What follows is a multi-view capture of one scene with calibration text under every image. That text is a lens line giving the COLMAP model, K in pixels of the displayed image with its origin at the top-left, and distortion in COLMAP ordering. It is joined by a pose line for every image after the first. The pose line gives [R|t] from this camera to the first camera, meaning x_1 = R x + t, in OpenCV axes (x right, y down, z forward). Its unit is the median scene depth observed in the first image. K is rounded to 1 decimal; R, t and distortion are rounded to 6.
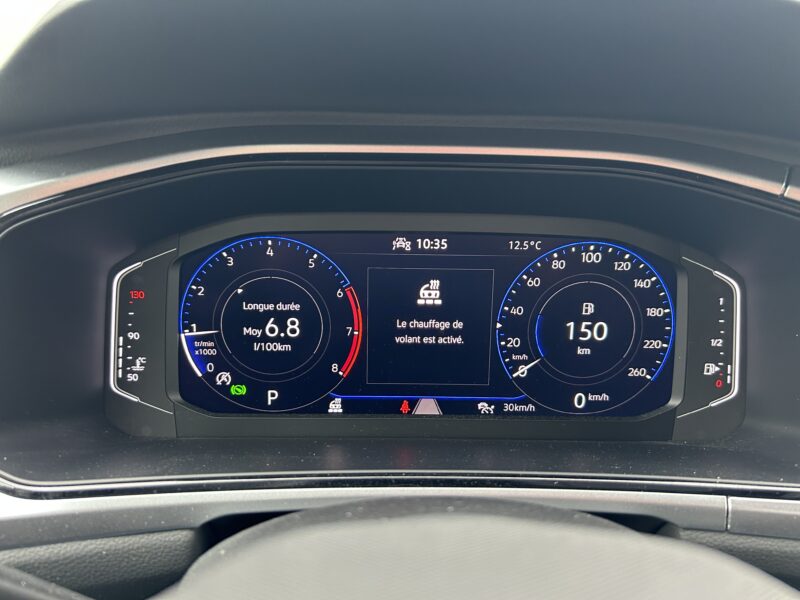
lens RADIAL K [[599.6, 0, 405.2], [0, 599.6, 303.7], [0, 0, 1]] dist [0.030754, -0.044584]
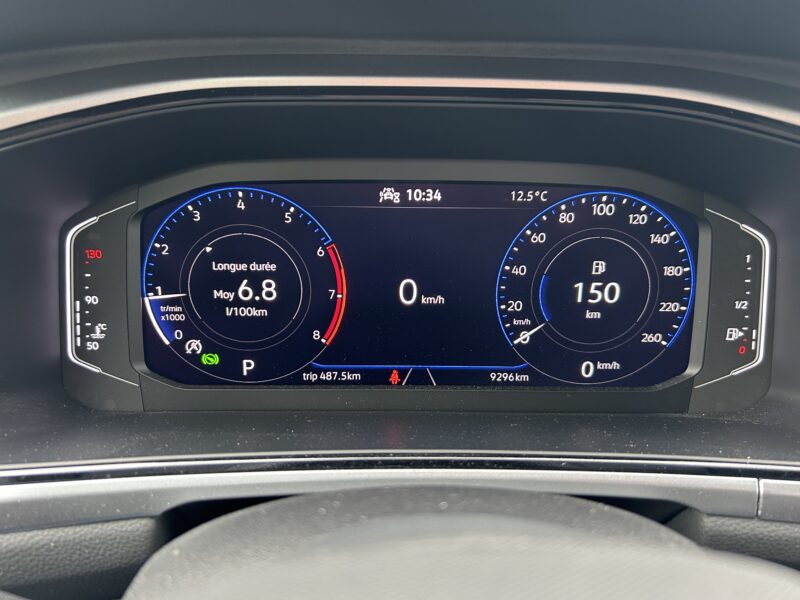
lens RADIAL K [[599.6, 0, 398.3], [0, 599.6, 301.4], [0, 0, 1]] dist [0.030754, -0.044584]
pose [[0.999983, -0.004178, -0.003952, 0.009808], [0.004393, 0.998419, 0.056039, 0.007310], [0.003711, -0.056056, 0.998421, 0.105446]]
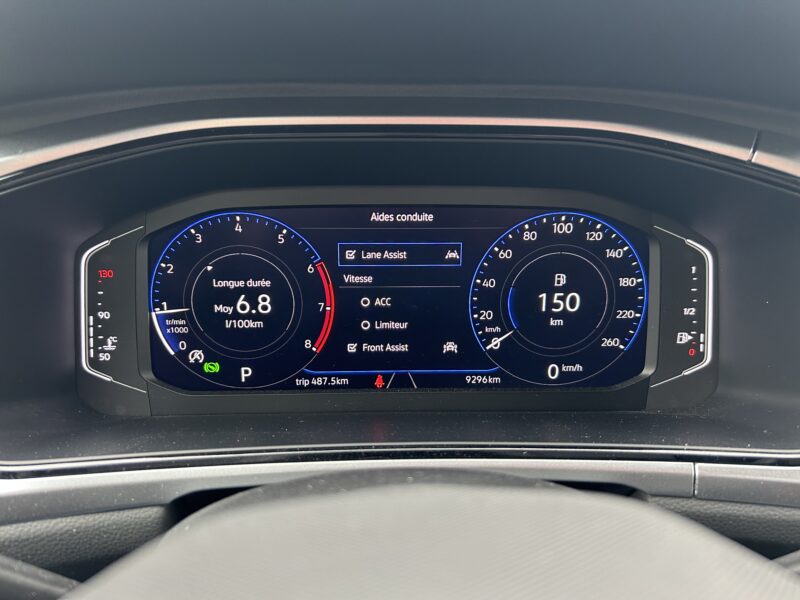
lens RADIAL K [[599.6, 0, 400.1], [0, 599.6, 299.9], [0, 0, 1]] dist [0.030754, -0.044584]
pose [[0.999824, -0.018141, 0.004823, 0.033878], [0.017981, 0.999346, 0.031363, 0.005893], [-0.005389, -0.031271, 0.999496, 0.004278]]
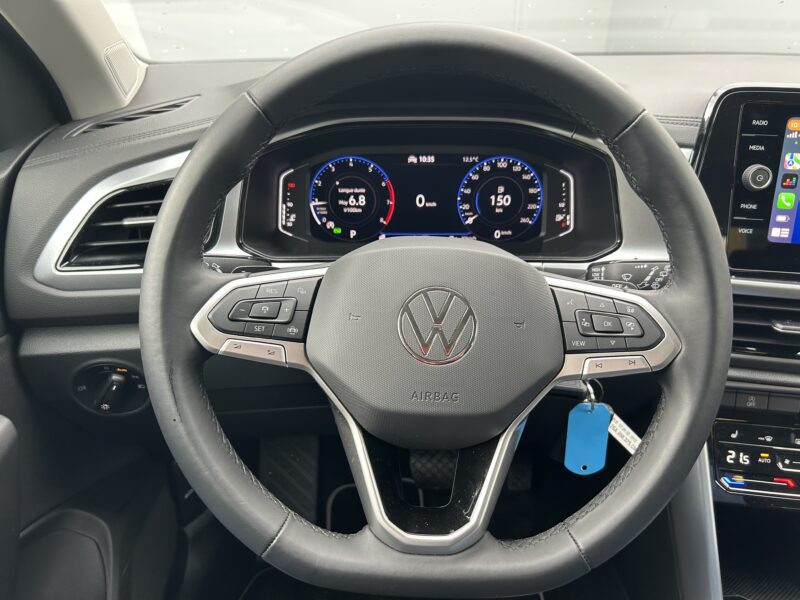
lens RADIAL K [[599.6, 0, 405.1], [0, 599.6, 314.9], [0, 0, 1]] dist [0.030754, -0.044584]
pose [[0.999592, -0.007628, -0.027510, 0.022537], [0.012249, 0.985034, 0.171924, 0.076943], [0.025786, -0.172191, 0.984726, -1.195317]]
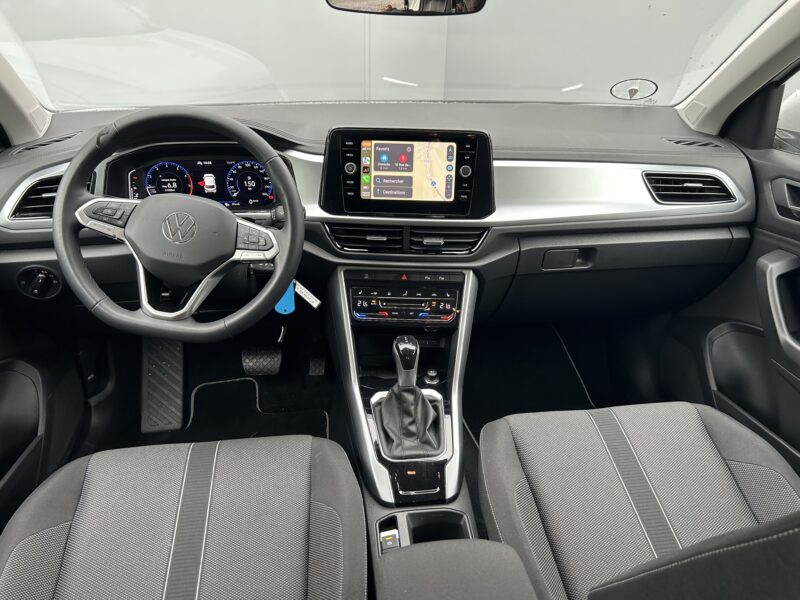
lens RADIAL K [[599.6, 0, 409.1], [0, 599.6, 312.3], [0, 0, 1]] dist [0.030754, -0.044584]
pose [[0.994661, -0.054504, 0.087628, 1.000225], [0.040358, 0.986966, 0.155787, 0.323520], [-0.094976, -0.151418, 0.983896, -3.338038]]
